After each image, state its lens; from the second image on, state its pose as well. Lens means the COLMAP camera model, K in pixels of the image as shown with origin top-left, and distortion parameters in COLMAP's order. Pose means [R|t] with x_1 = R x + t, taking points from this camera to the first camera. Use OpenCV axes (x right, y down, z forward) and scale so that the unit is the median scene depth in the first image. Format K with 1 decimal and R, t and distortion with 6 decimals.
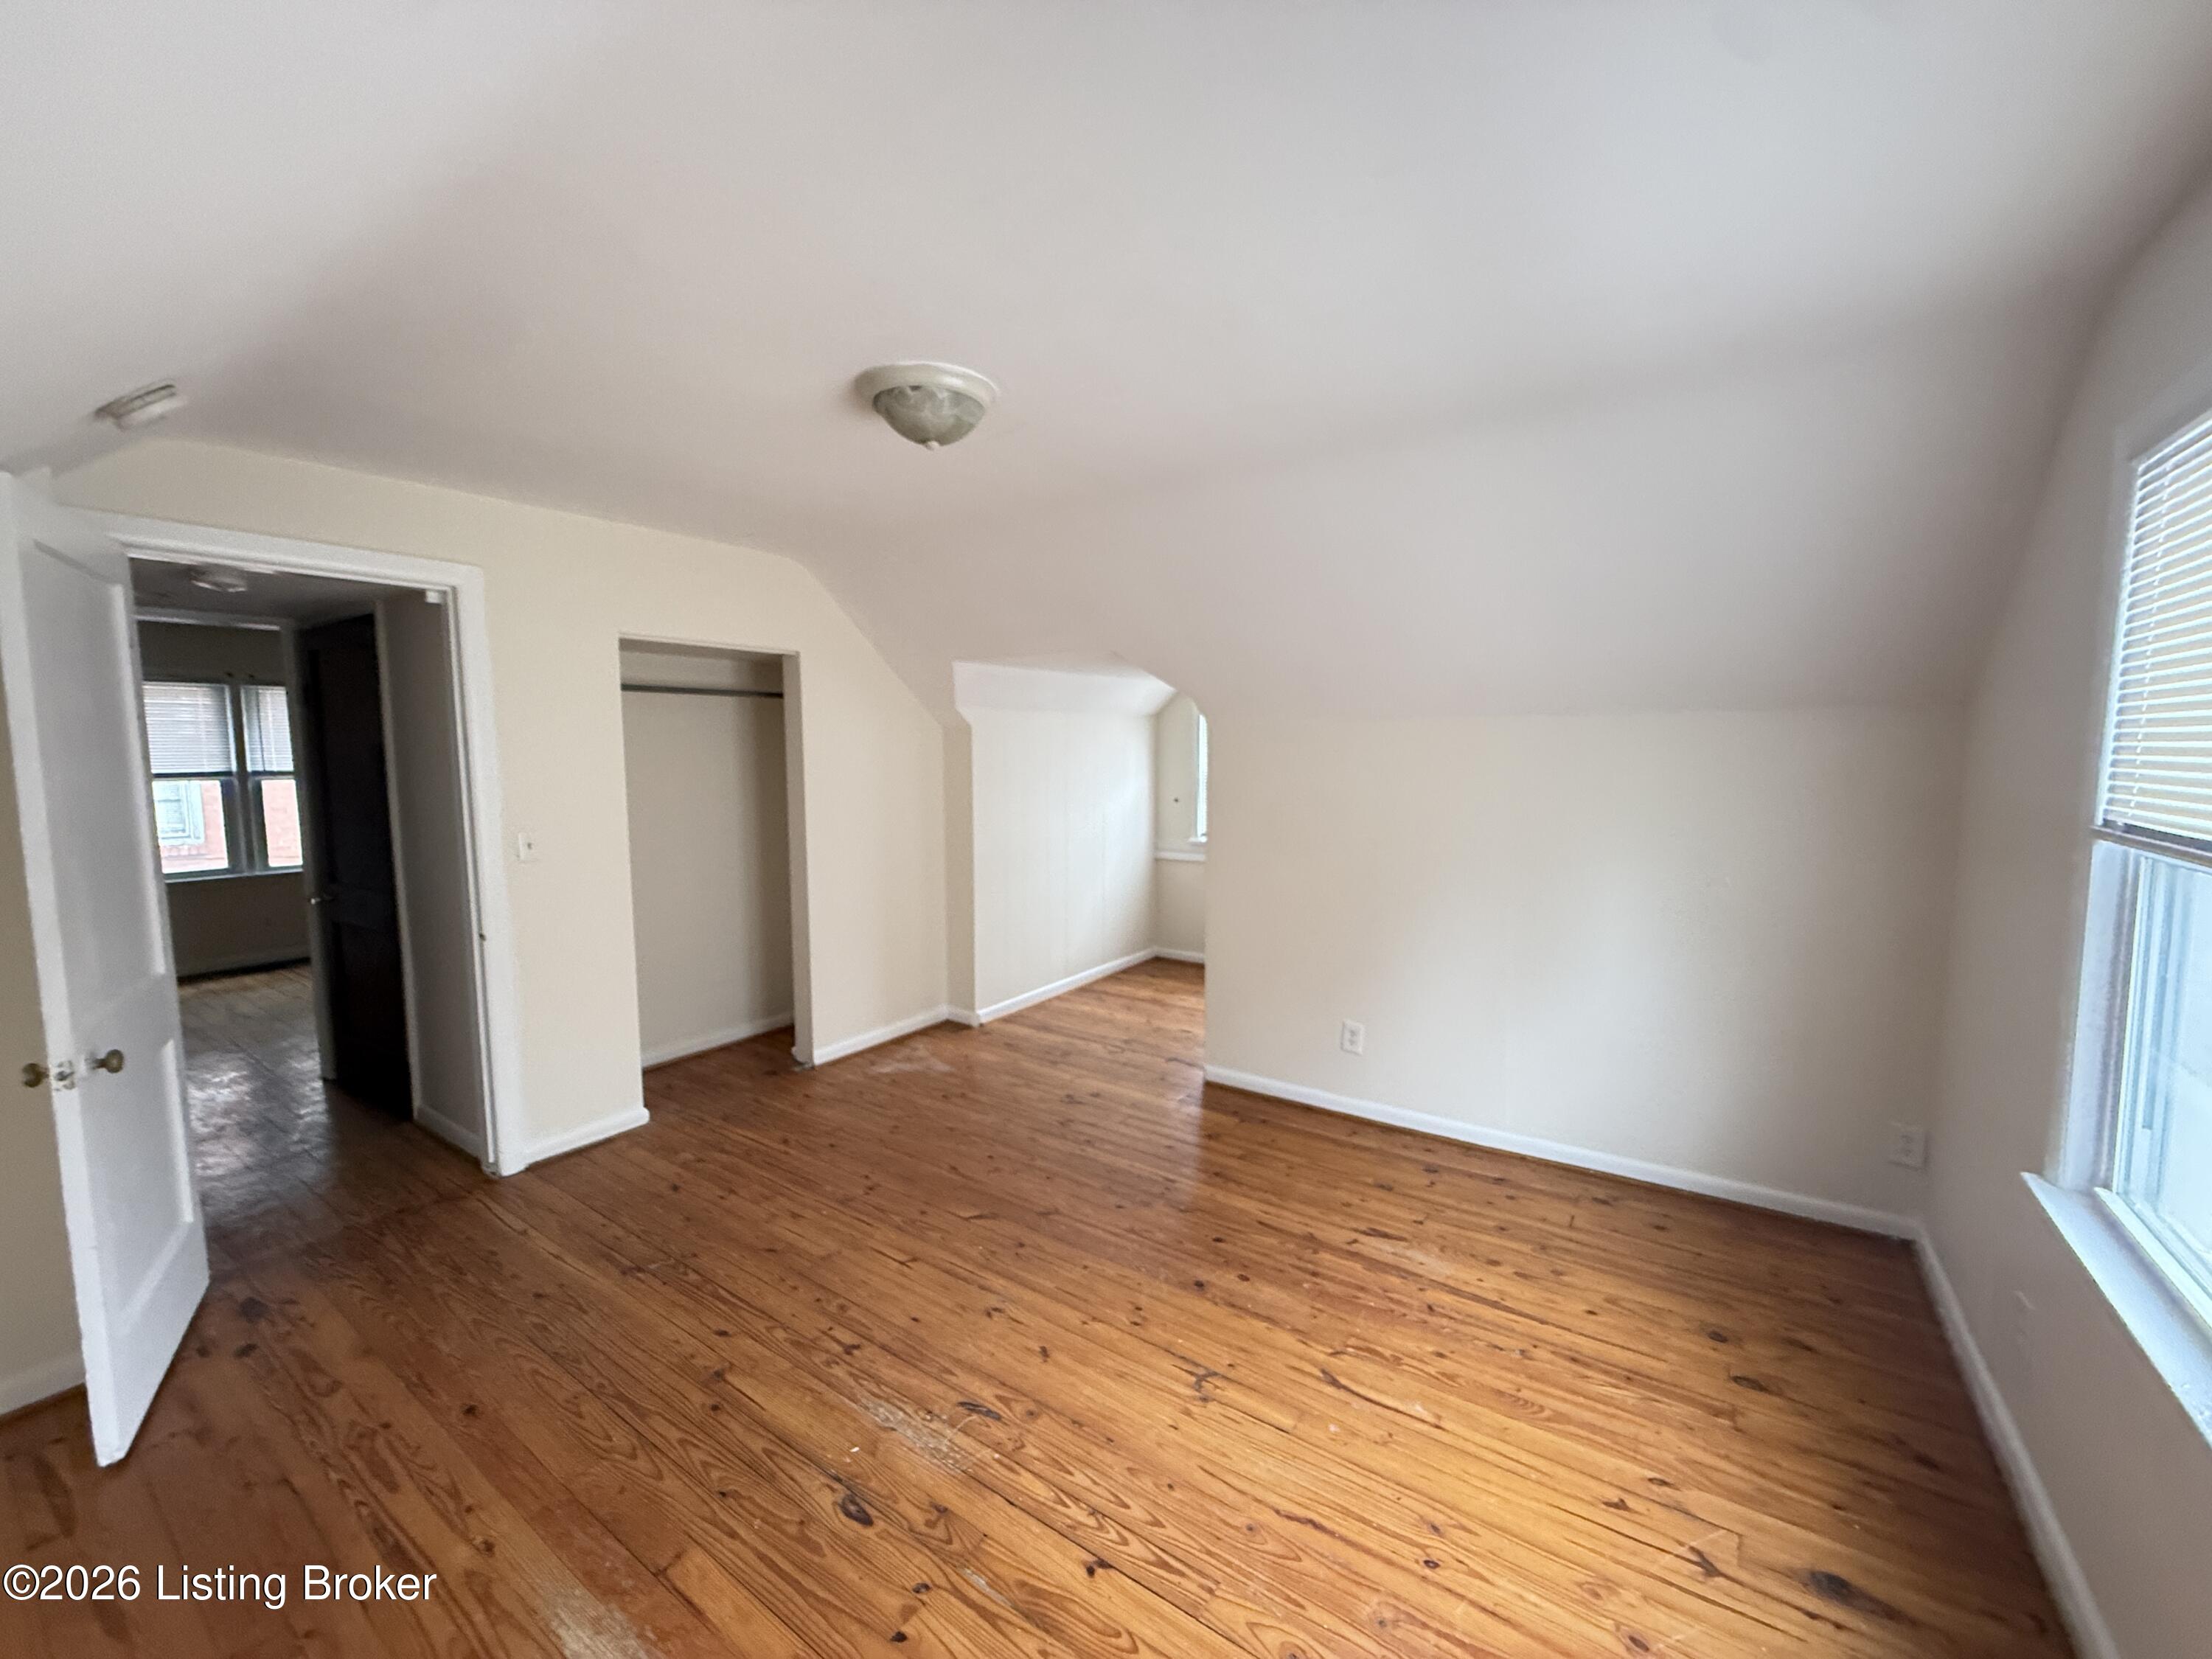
lens RADIAL K [[888.3, 0, 1100.5], [0, 888.3, 825.9], [0, 0, 1]] dist [-0.004143, -0.000269]
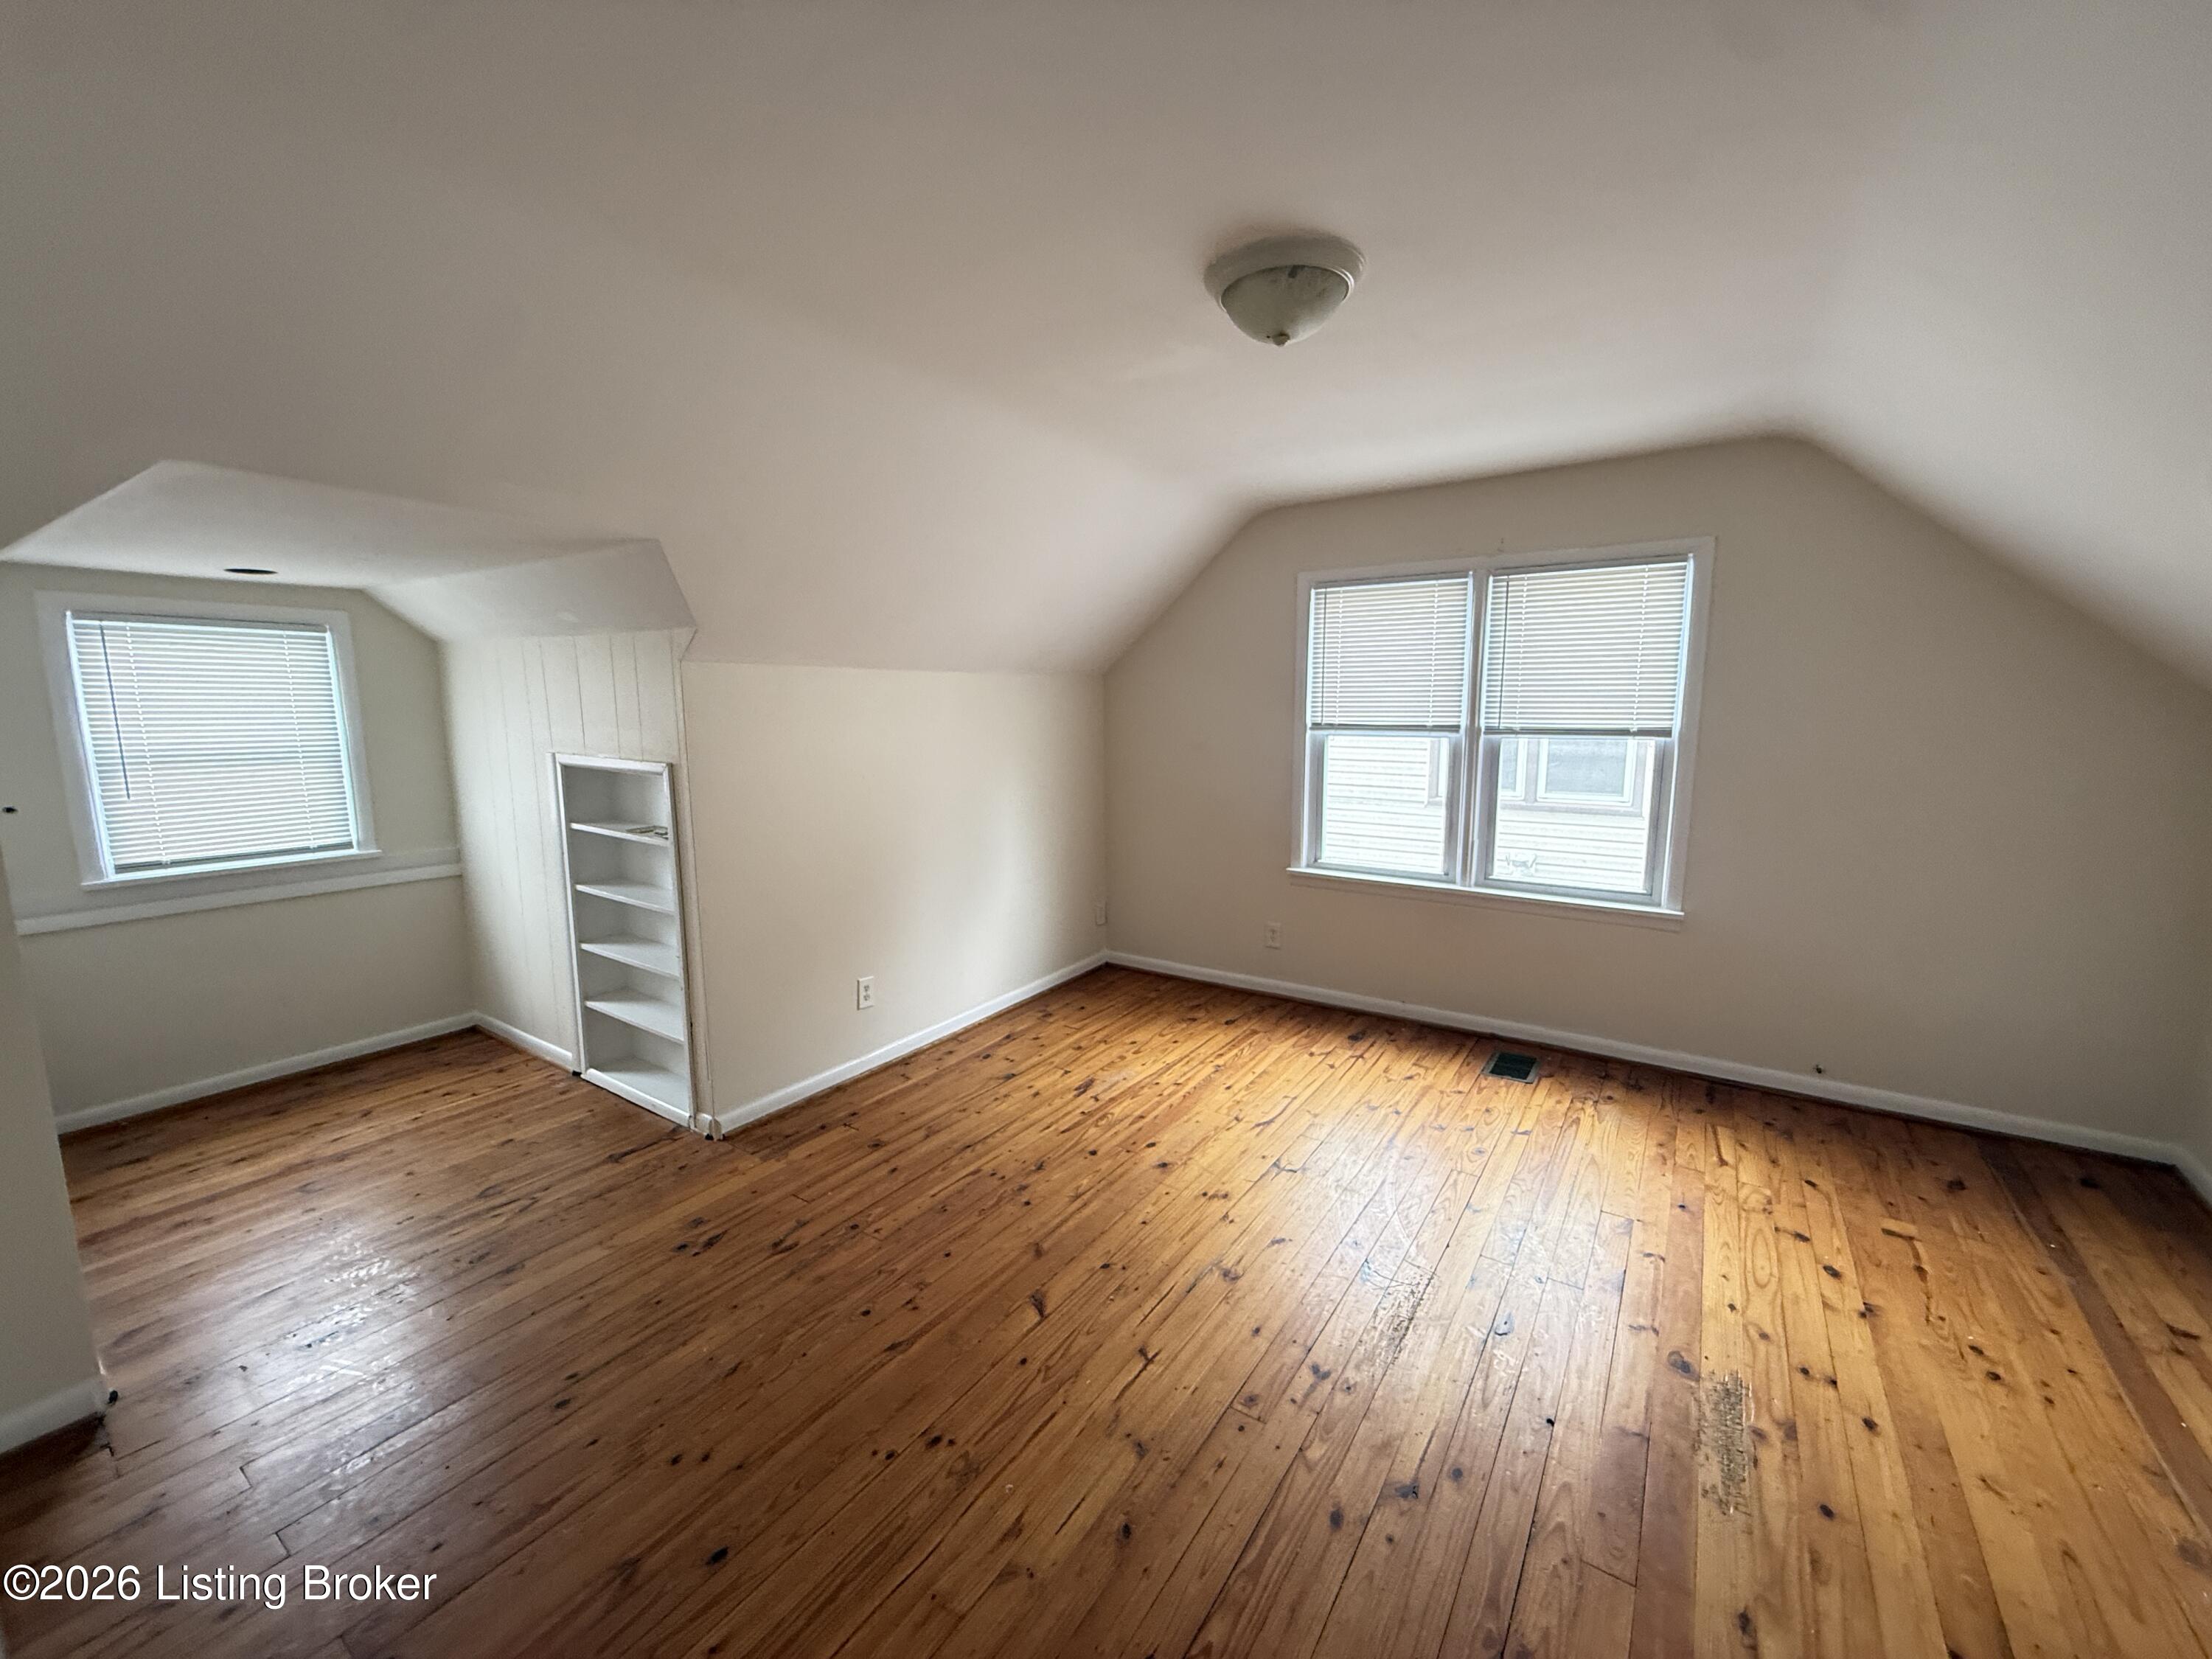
lens RADIAL K [[888.3, 0, 1104.0], [0, 888.3, 830.9], [0, 0, 1]] dist [-0.004143, -0.000269]
pose [[-0.018769, -0.138231, 0.990222, -0.849010], [0.093074, 0.985854, 0.139385, -0.063603], [-0.995482, 0.094780, -0.005638, 0.926788]]
